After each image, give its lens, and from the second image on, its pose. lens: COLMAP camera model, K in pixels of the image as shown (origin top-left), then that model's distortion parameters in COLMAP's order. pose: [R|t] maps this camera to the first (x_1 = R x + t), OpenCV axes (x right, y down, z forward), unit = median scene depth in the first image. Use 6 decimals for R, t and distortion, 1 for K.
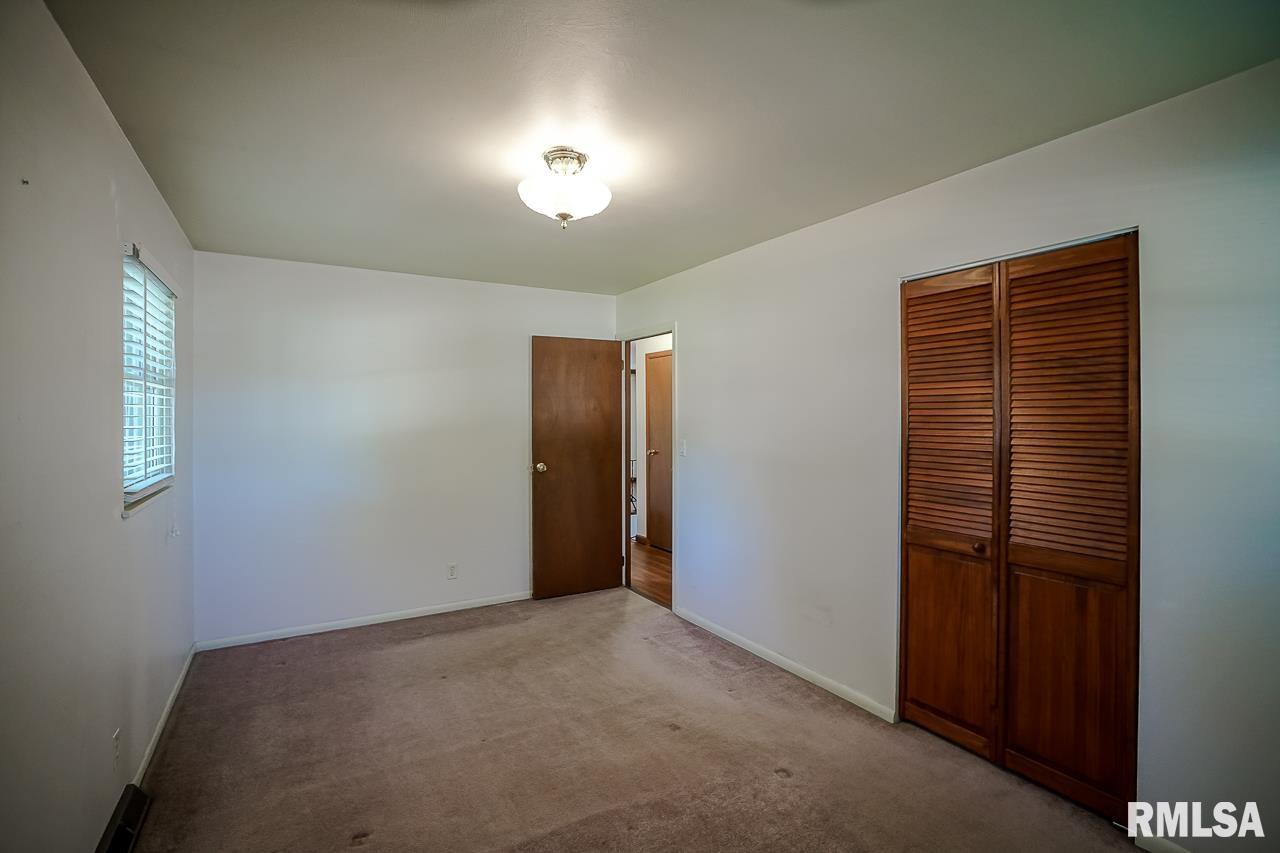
lens RADIAL K [[592.4, 0, 639.9], [0, 592.4, 423.3], [0, 0, 1]] dist [-0.025876, 0.000301]
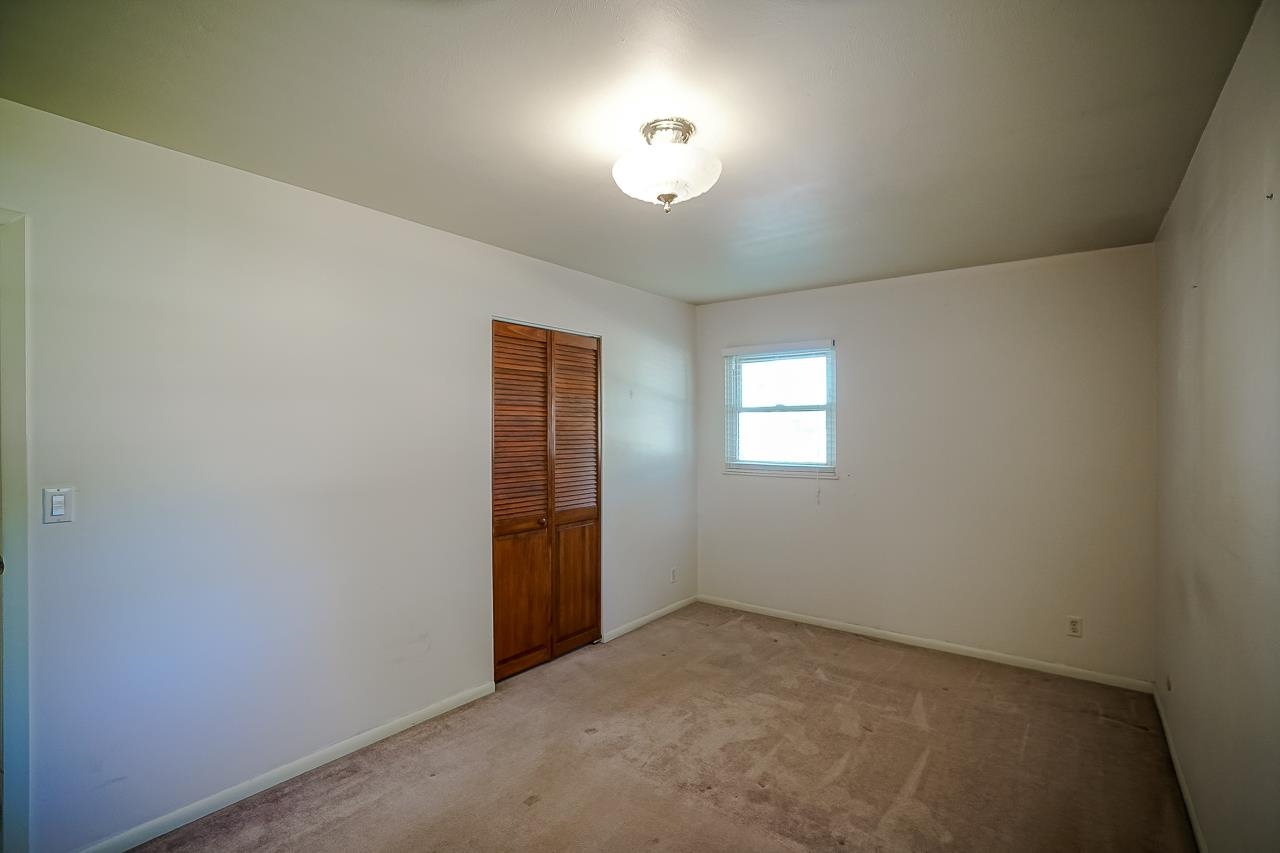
lens RADIAL K [[592.4, 0, 639.8], [0, 592.4, 425.3], [0, 0, 1]] dist [-0.025876, 0.000301]
pose [[-0.366886, -0.004956, 0.930253, -0.851932], [0.003755, 0.999970, 0.006809, -0.035302], [-0.930258, 0.005991, -0.366856, 1.269721]]
